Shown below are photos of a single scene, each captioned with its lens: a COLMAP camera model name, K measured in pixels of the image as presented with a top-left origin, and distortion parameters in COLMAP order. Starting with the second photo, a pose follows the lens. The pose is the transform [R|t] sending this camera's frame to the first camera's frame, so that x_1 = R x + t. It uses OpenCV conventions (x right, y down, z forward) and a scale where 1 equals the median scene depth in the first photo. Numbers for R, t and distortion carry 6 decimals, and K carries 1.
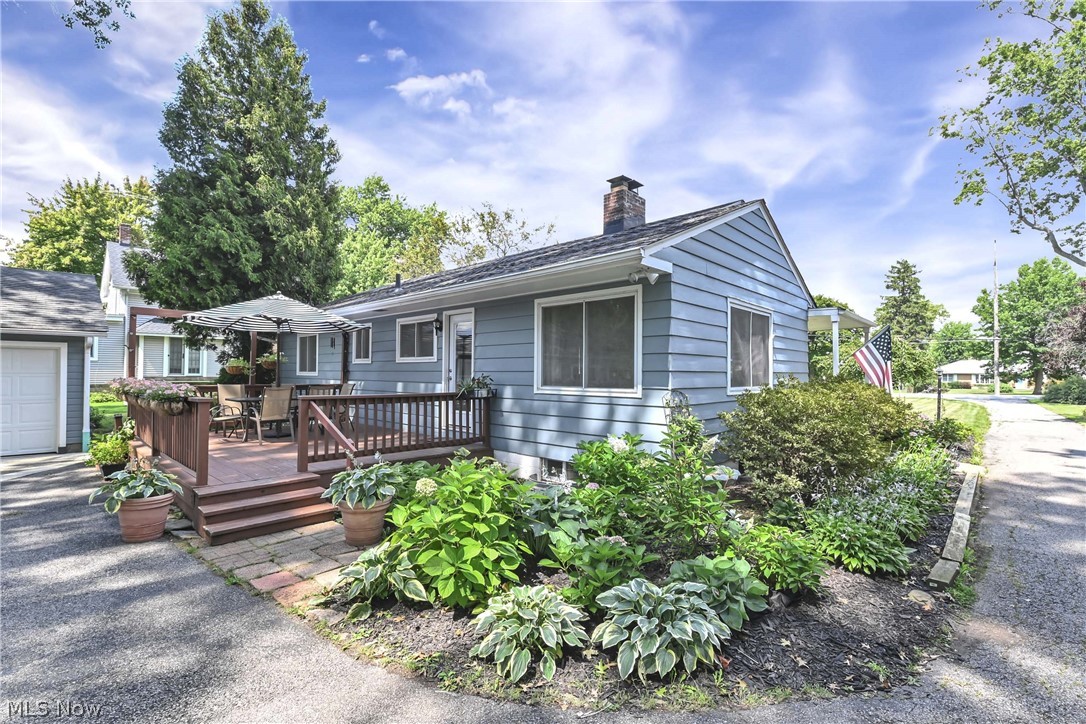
lens RADIAL K [[477.9, 0, 532.2], [0, 477.9, 362.5], [0, 0, 1]] dist [-0.004989, -0.007908]
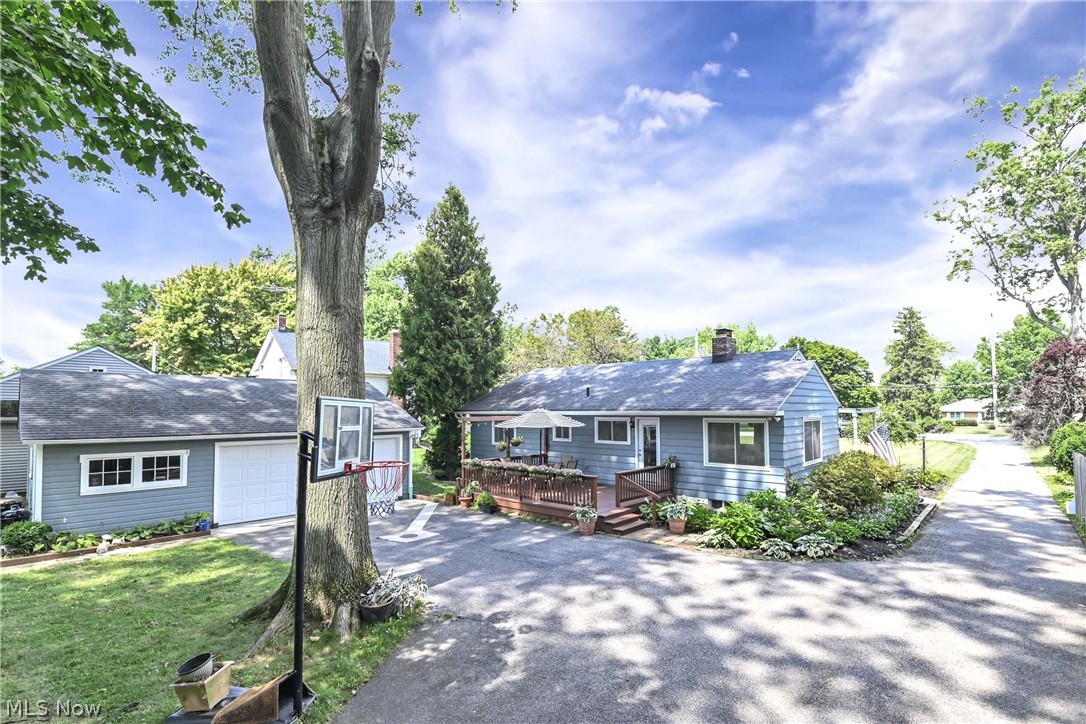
lens RADIAL K [[477.9, 0, 536.9], [0, 477.9, 389.2], [0, 0, 1]] dist [-0.004989, -0.007908]
pose [[0.999878, -0.012875, -0.008853, -0.386218], [0.012667, 0.999651, -0.023188, -0.125102], [0.009148, 0.023073, 0.999692, -0.570768]]
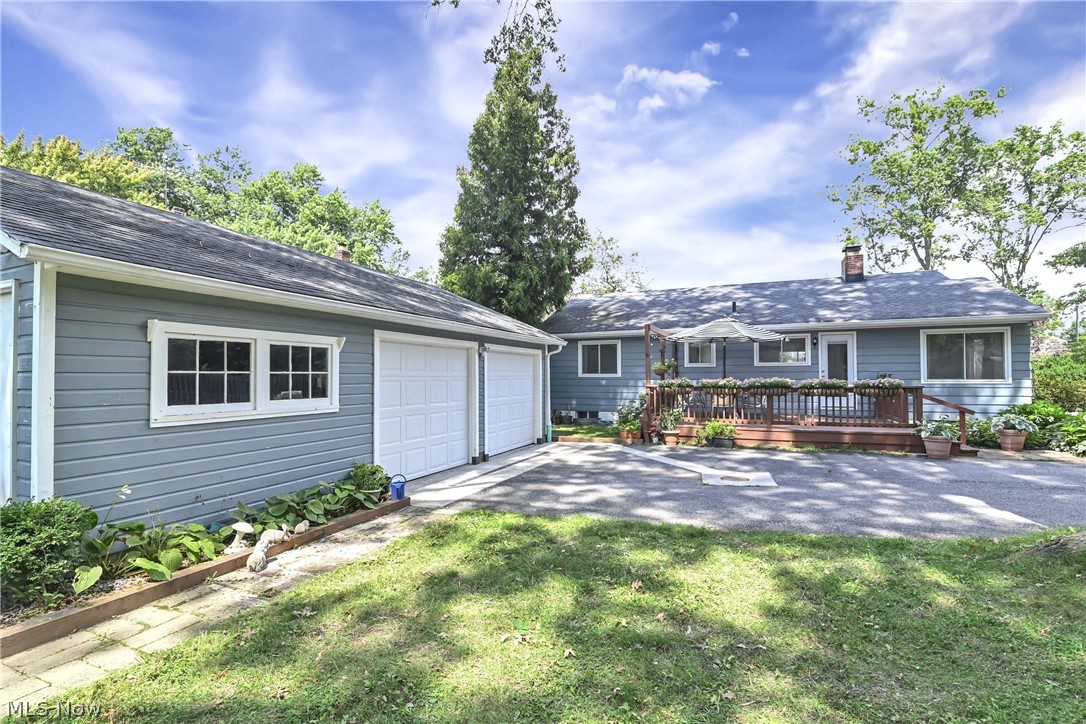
lens RADIAL K [[477.9, 0, 542.1], [0, 477.9, 363.7], [0, 0, 1]] dist [-0.004989, -0.007908]
pose [[0.940320, 0.000099, 0.340292, -1.103342], [0.001109, 0.999994, -0.003357, -0.001897], [-0.340290, 0.003534, 0.940314, -0.091596]]
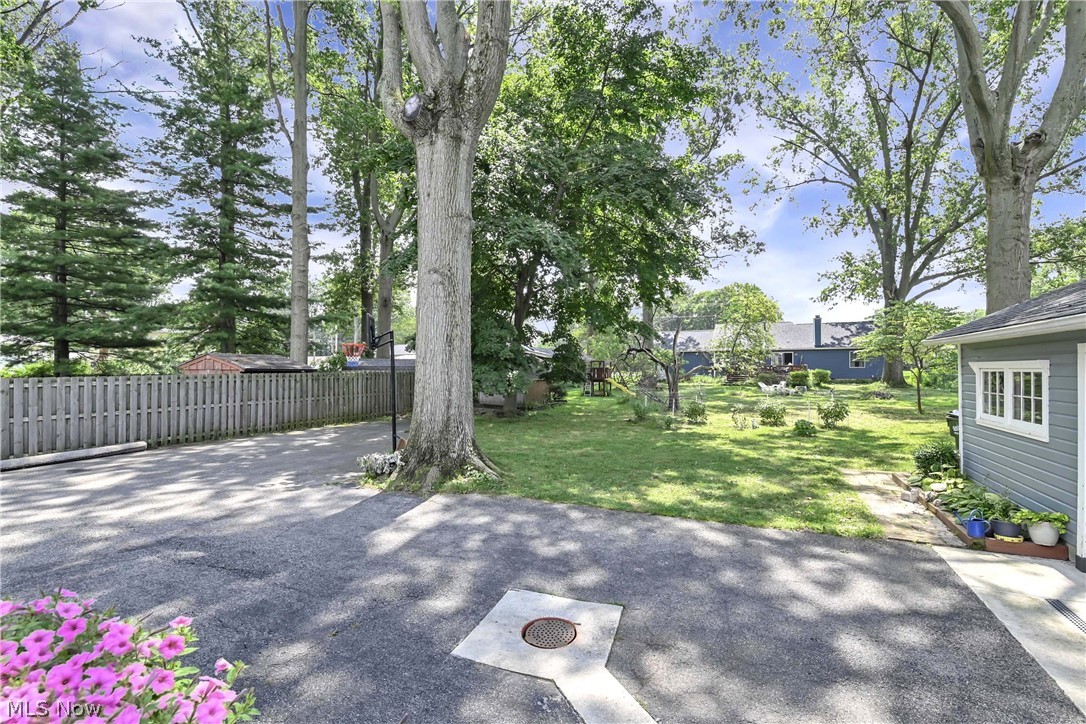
lens RADIAL K [[477.9, 0, 556.5], [0, 477.9, 370.3], [0, 0, 1]] dist [-0.004989, -0.007908]
pose [[-0.938696, 0.000185, -0.344745, -0.551273], [0.008652, 0.999698, -0.023021, -0.014879], [0.344636, -0.024593, -0.938414, 0.671846]]
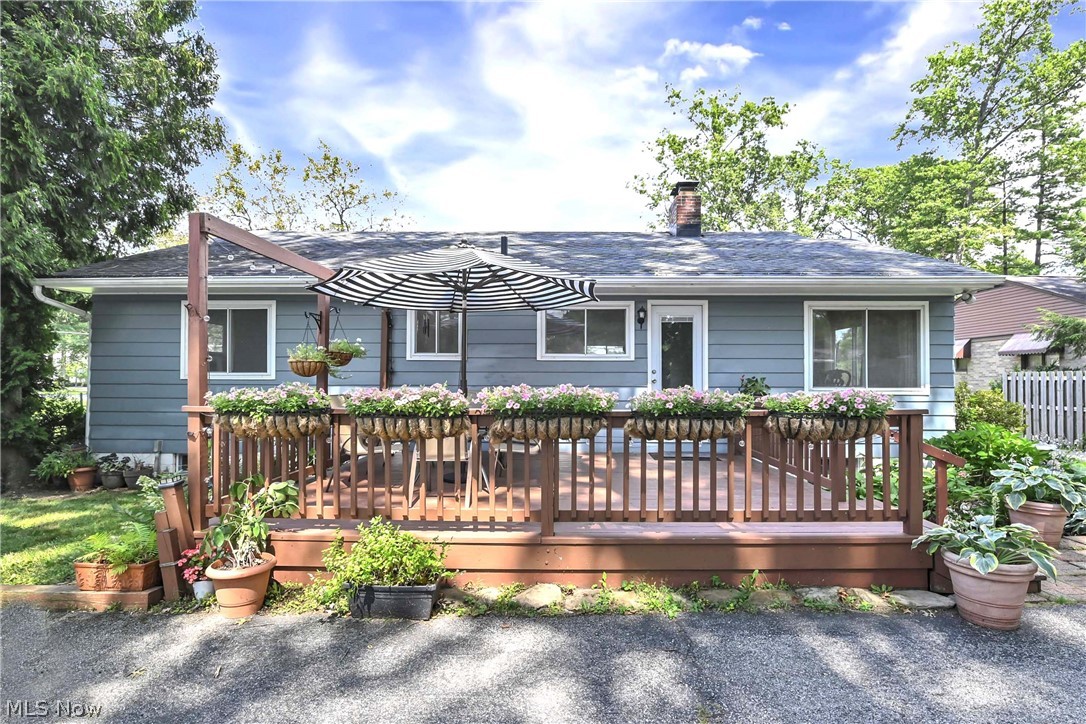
lens RADIAL K [[477.9, 0, 552.1], [0, 477.9, 371.7], [0, 0, 1]] dist [-0.004989, -0.007908]
pose [[0.739579, 0.007510, 0.673028, -0.622893], [-0.014685, 0.999880, 0.004980, 0.011533], [-0.672910, -0.013567, 0.739600, 0.359006]]
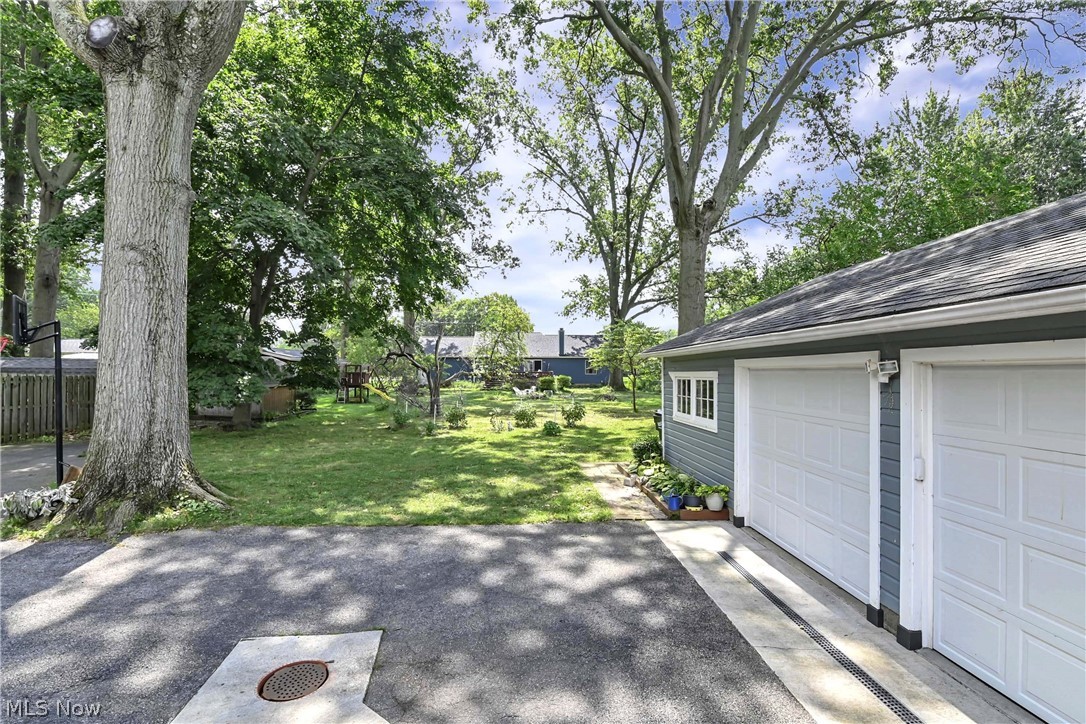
lens RADIAL K [[477.9, 0, 548.3], [0, 477.9, 371.9], [0, 0, 1]] dist [-0.004989, -0.007908]
pose [[-0.677003, -0.010810, -0.735900, -0.551466], [0.011353, 0.999620, -0.025128, -0.017377], [0.735892, -0.025366, -0.676623, 0.666625]]
